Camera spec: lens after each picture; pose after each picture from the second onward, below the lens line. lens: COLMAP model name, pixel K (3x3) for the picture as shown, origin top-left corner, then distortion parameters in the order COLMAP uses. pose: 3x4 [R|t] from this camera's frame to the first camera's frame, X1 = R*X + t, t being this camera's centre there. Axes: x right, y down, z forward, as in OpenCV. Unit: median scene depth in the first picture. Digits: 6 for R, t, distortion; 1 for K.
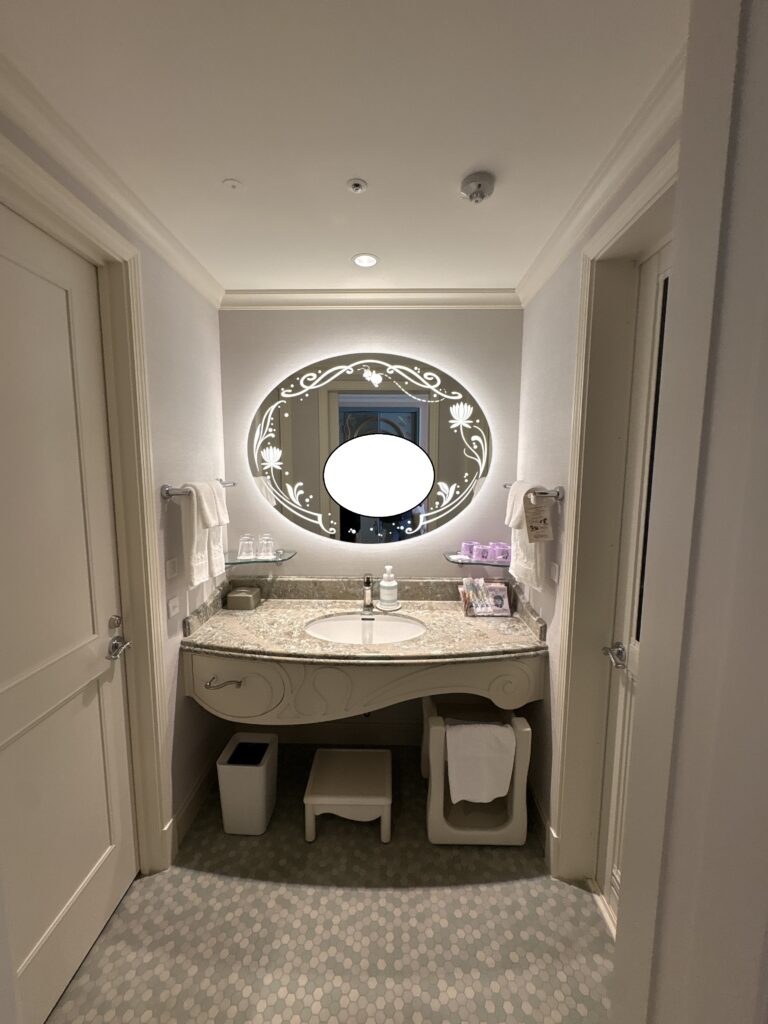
lens RADIAL K [[405.7, 0, 384.0], [0, 405.7, 512.0], [0, 0, 1]] dist [-0.000190, 0.000069]
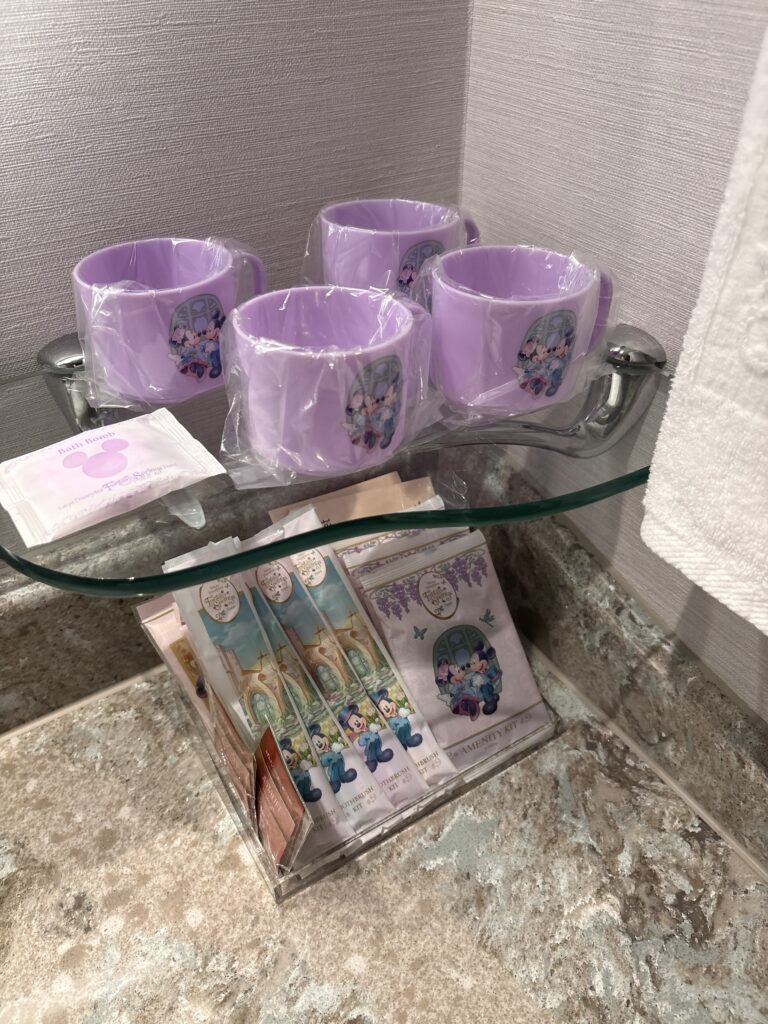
lens RADIAL K [[788.8, 0, 384.0], [0, 788.8, 512.0], [0, 0, 1]] dist [0.024632, -0.014949]
pose [[0.824237, -0.350748, 0.444533, 0.157684], [0.064645, 0.838208, 0.541506, 0.025973], [-0.562543, -0.417592, 0.713556, 0.846554]]
